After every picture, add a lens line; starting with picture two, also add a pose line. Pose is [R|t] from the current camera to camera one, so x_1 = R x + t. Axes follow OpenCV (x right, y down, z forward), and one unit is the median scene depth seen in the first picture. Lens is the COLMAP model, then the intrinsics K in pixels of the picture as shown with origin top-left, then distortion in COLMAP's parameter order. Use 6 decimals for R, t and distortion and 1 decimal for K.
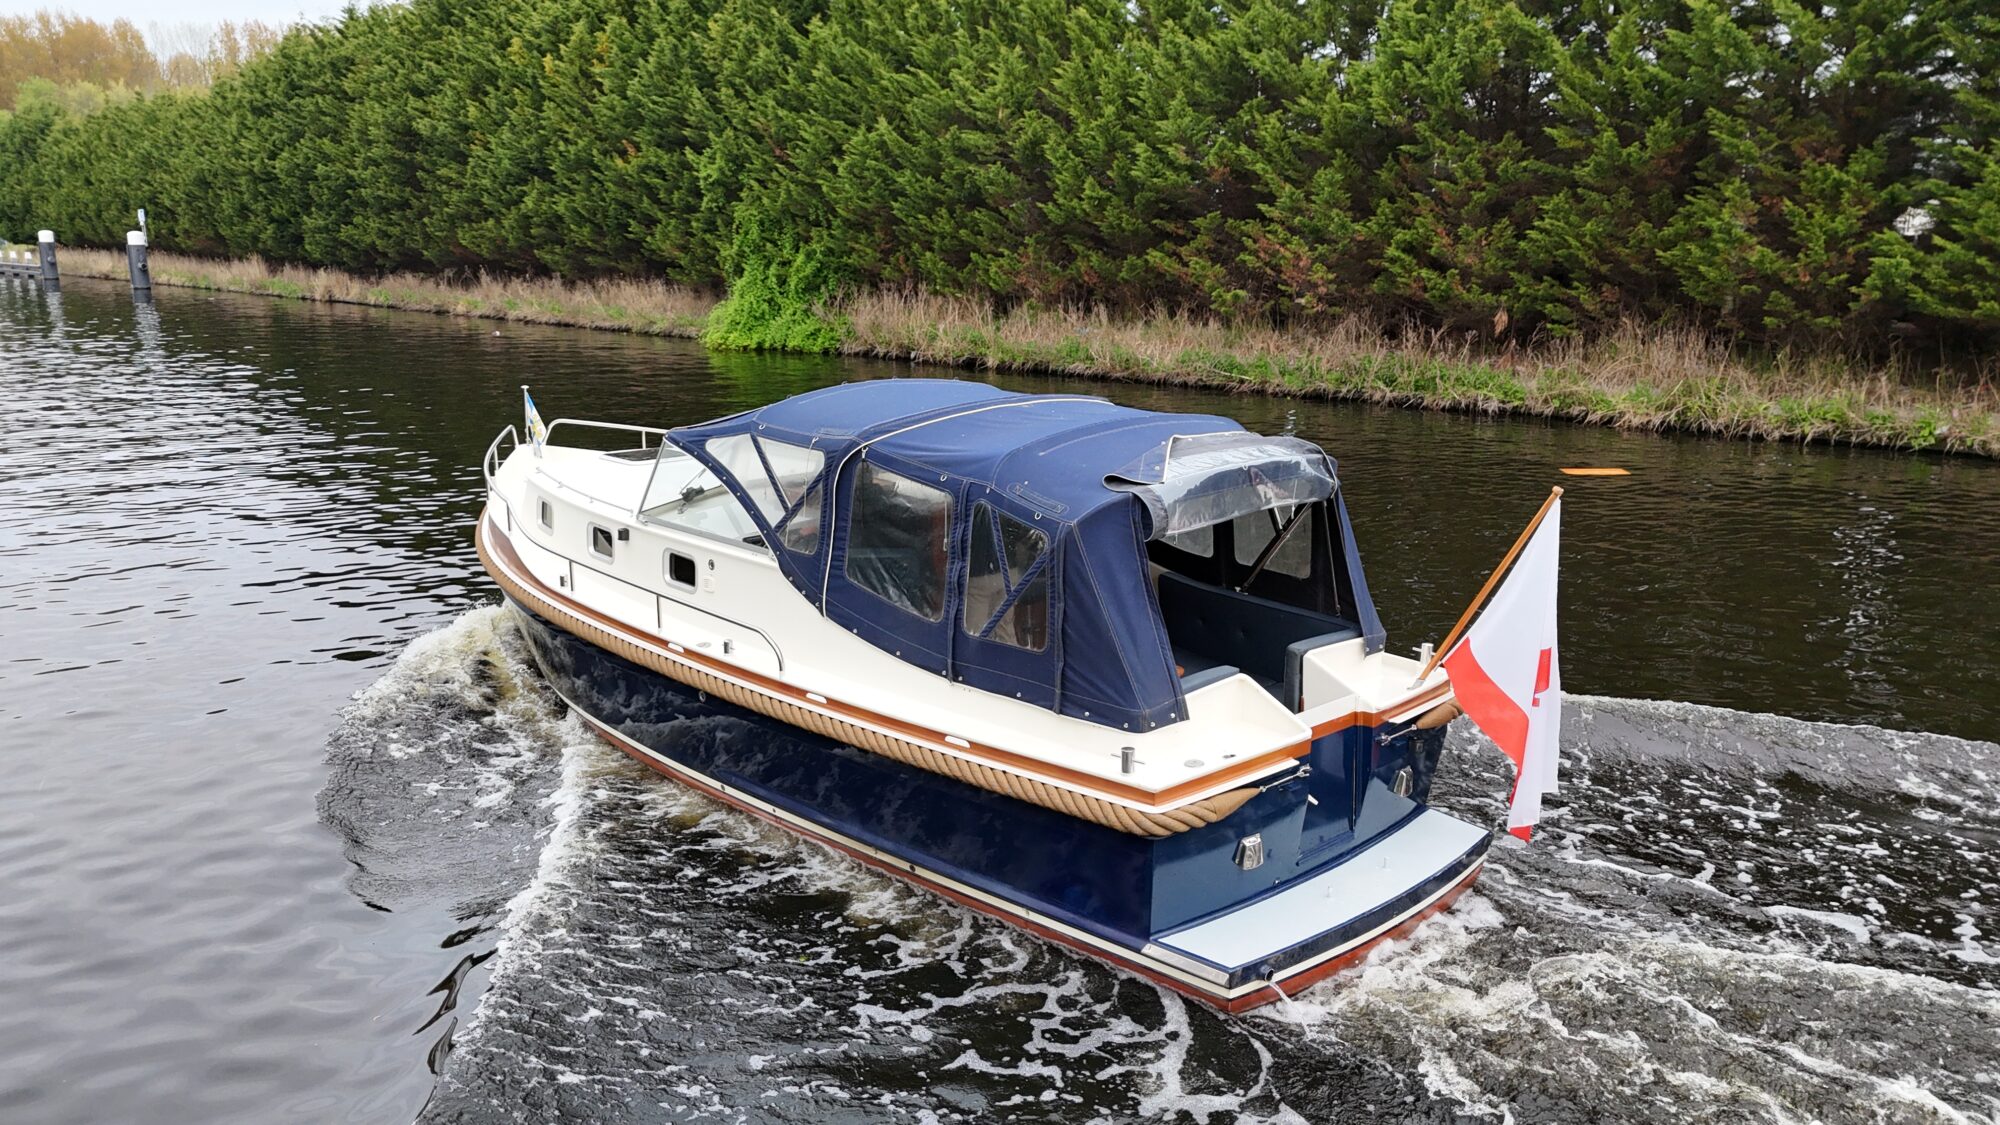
lens RADIAL K [[1457.8, 0, 1000.0], [0, 1457.8, 562.5], [0, 0, 1]] dist [0.094632, -0.172866]
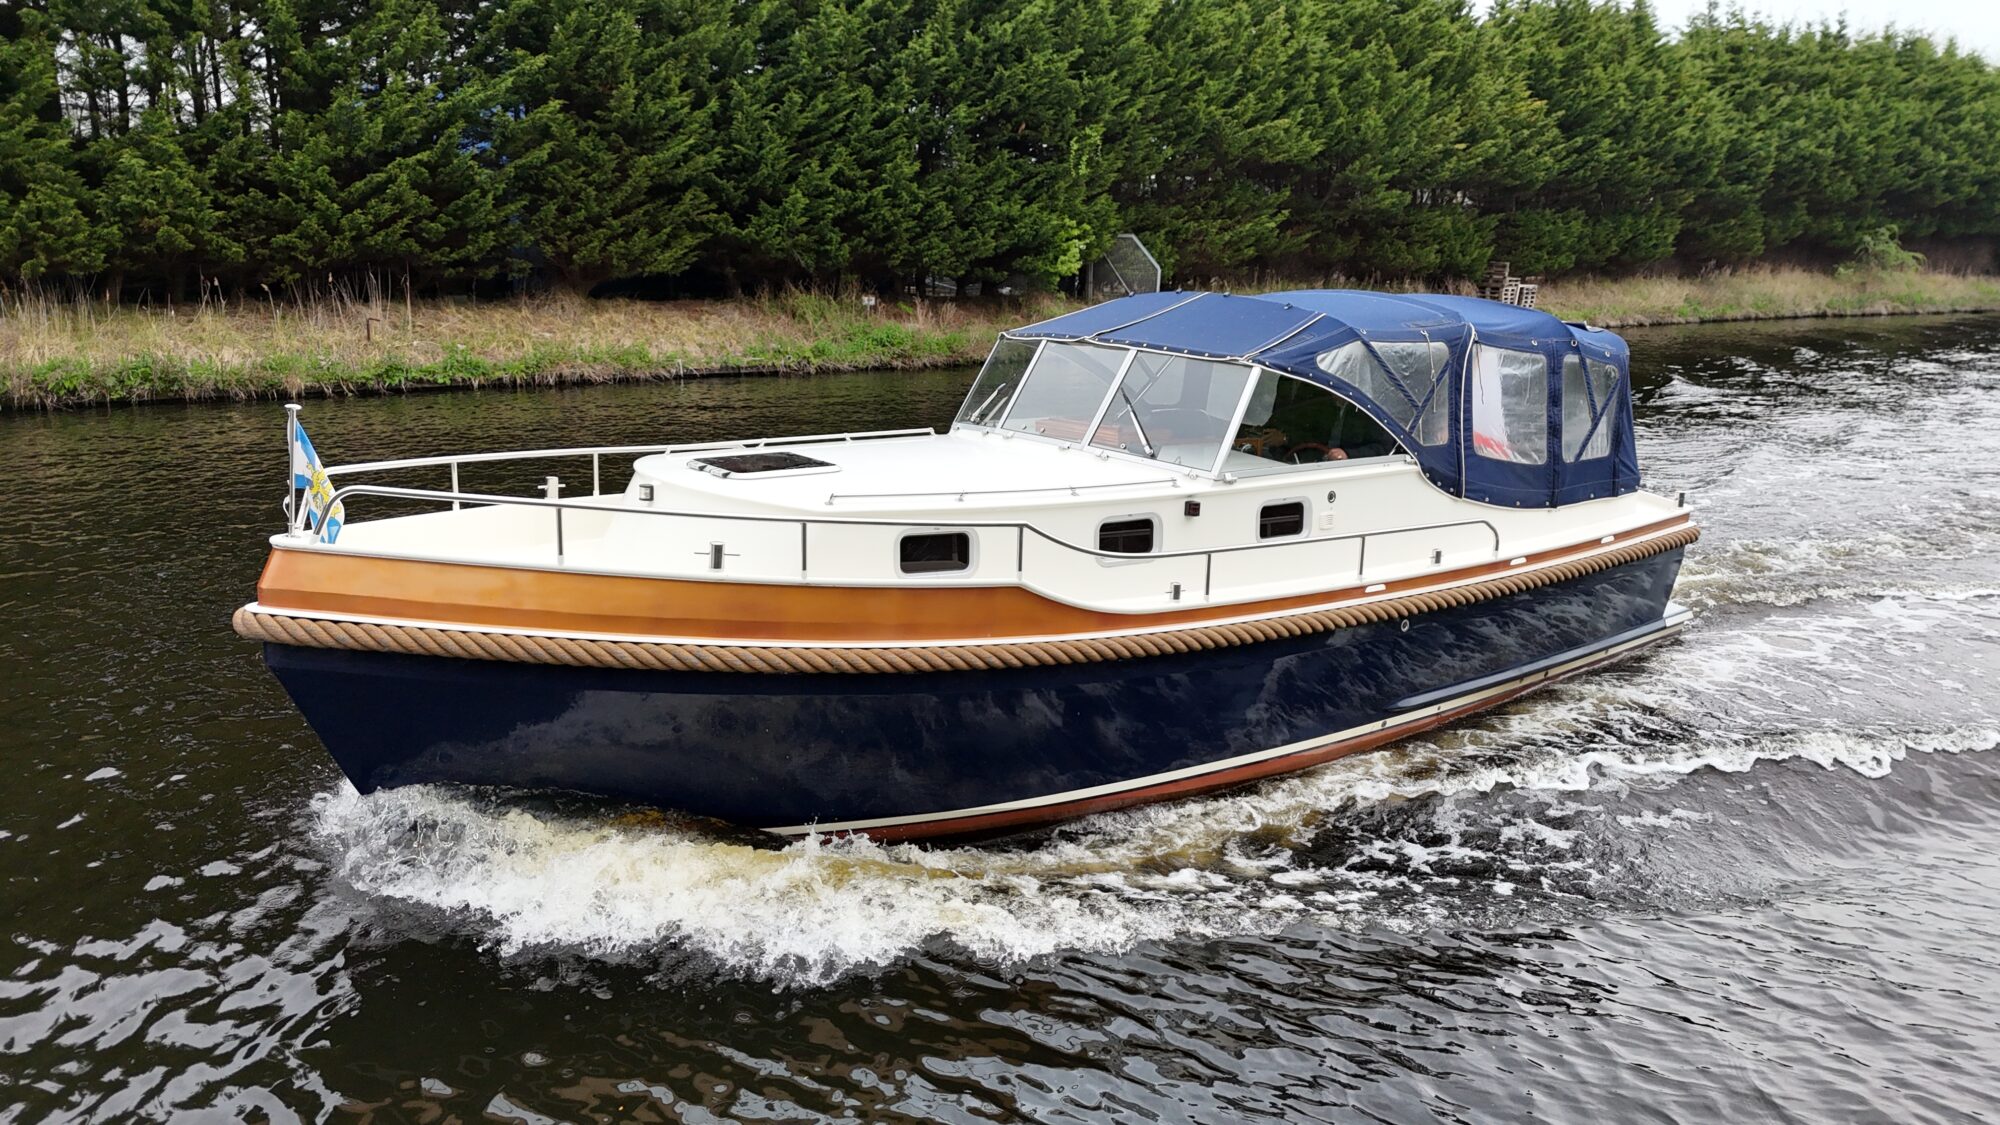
lens RADIAL K [[1457.8, 0, 1000.0], [0, 1457.8, 562.5], [0, 0, 1]] dist [0.094632, -0.172866]
pose [[0.125076, -0.211067, 0.969436, -1.307382], [0.202000, 0.962061, 0.183399, -0.195819], [-0.971366, 0.172888, 0.162966, 1.267561]]
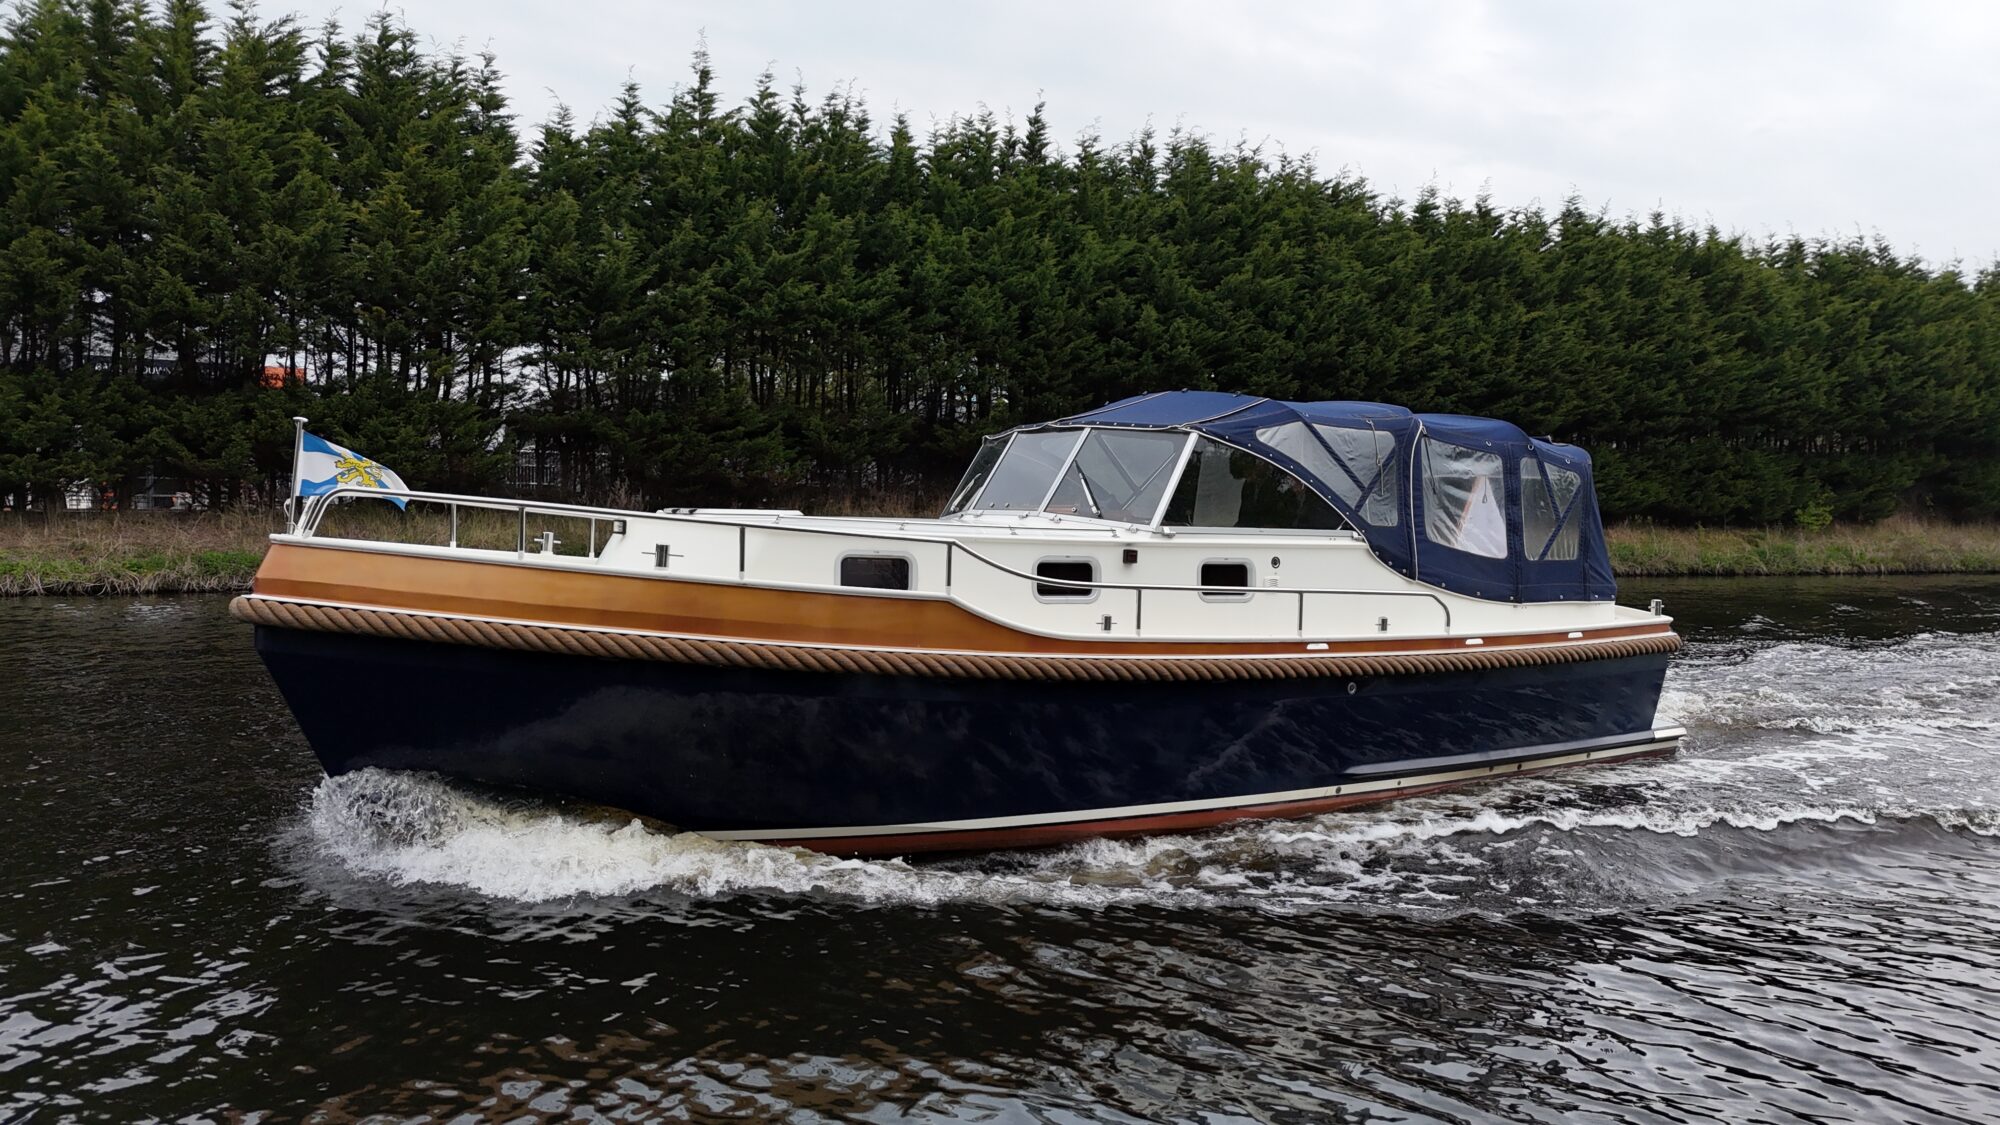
lens RADIAL K [[1457.8, 0, 1000.0], [0, 1457.8, 562.5], [0, 0, 1]] dist [0.094632, -0.172866]
pose [[0.197427, -0.028299, 0.979909, -1.371190], [0.198659, 0.979999, -0.011723, -0.026500], [-0.959978, 0.196983, 0.199100, 1.178459]]
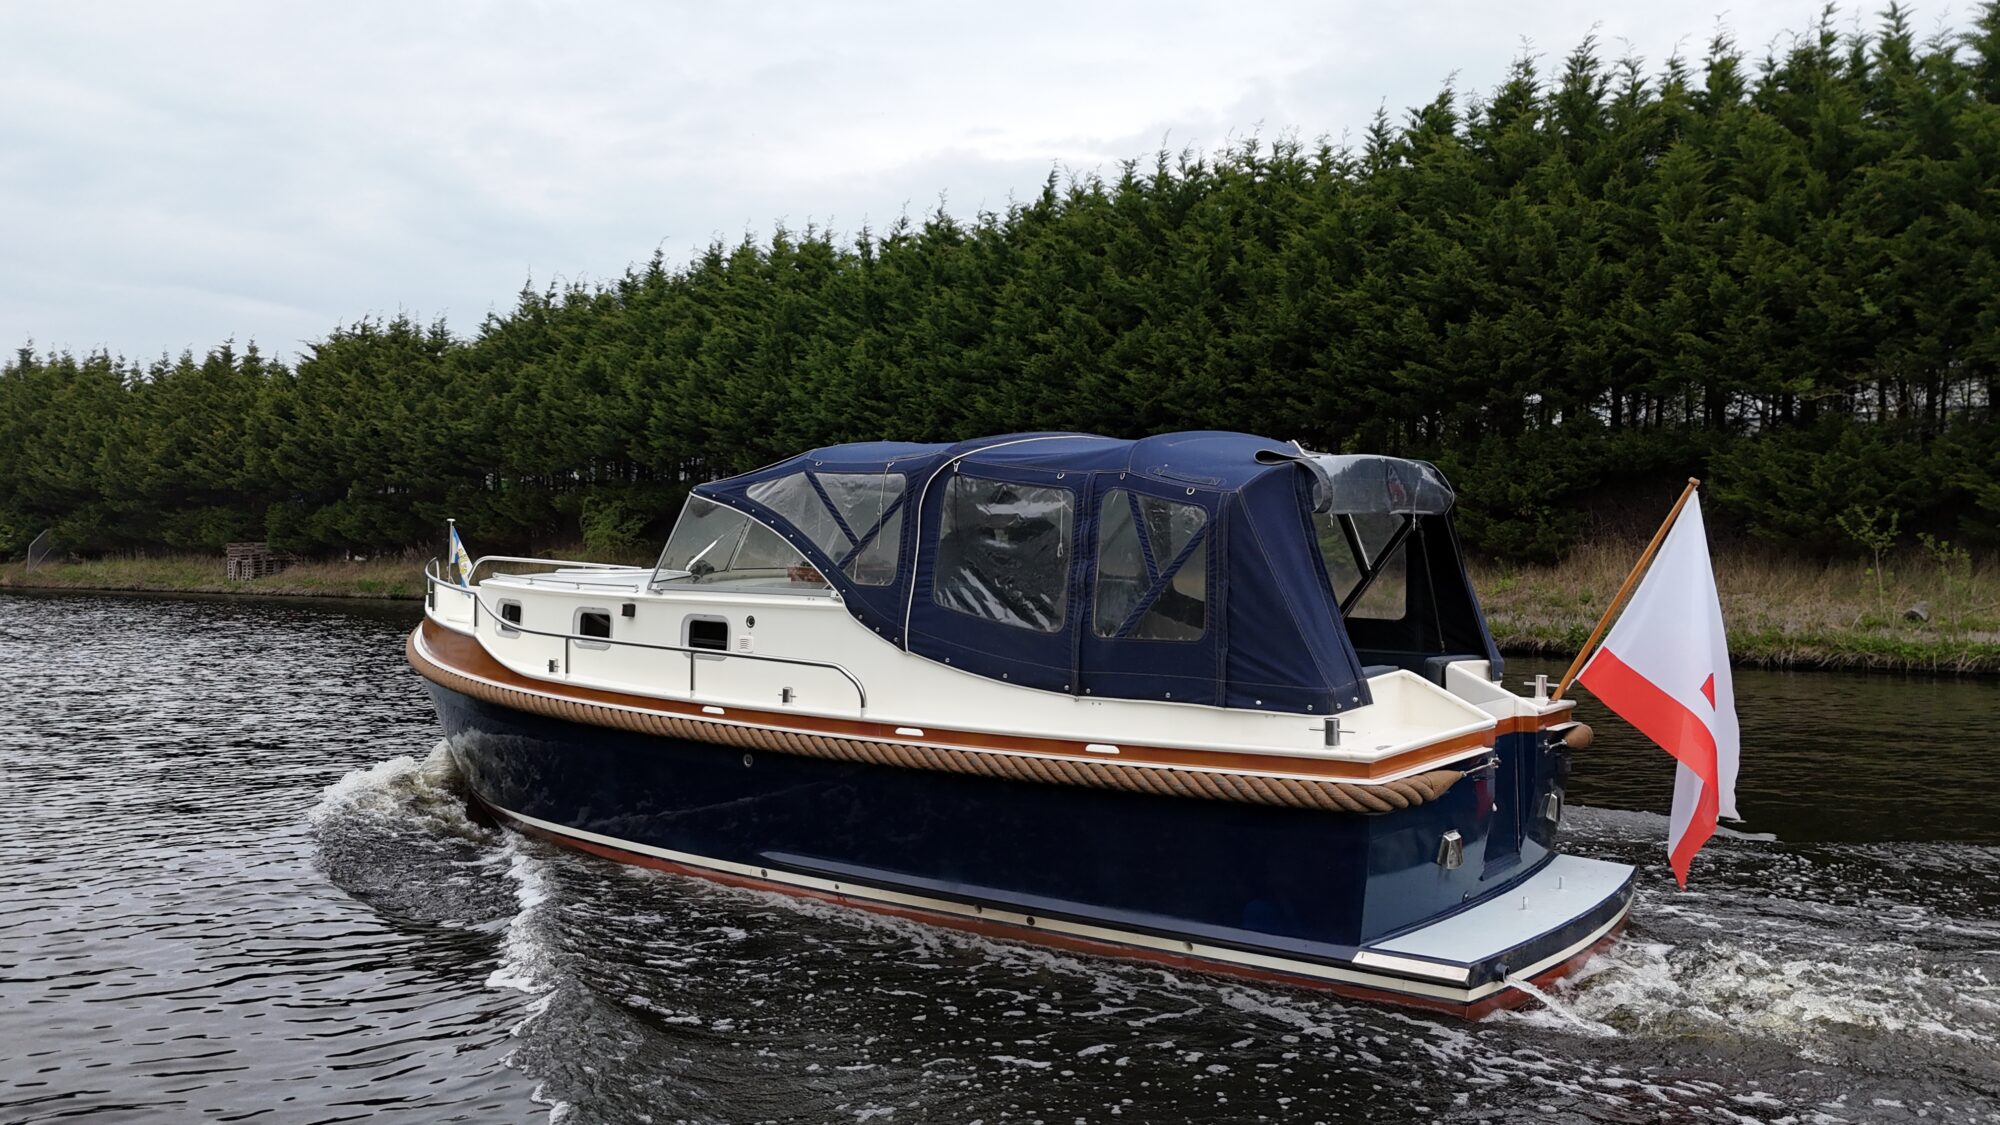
lens RADIAL K [[1457.8, 0, 1000.0], [0, 1457.8, 562.5], [0, 0, 1]] dist [0.094632, -0.172866]
pose [[0.988492, 0.004569, 0.151203, -0.218039], [0.027706, 0.977167, -0.210658, 0.190684], [-0.148713, 0.212423, 0.965795, 0.125790]]
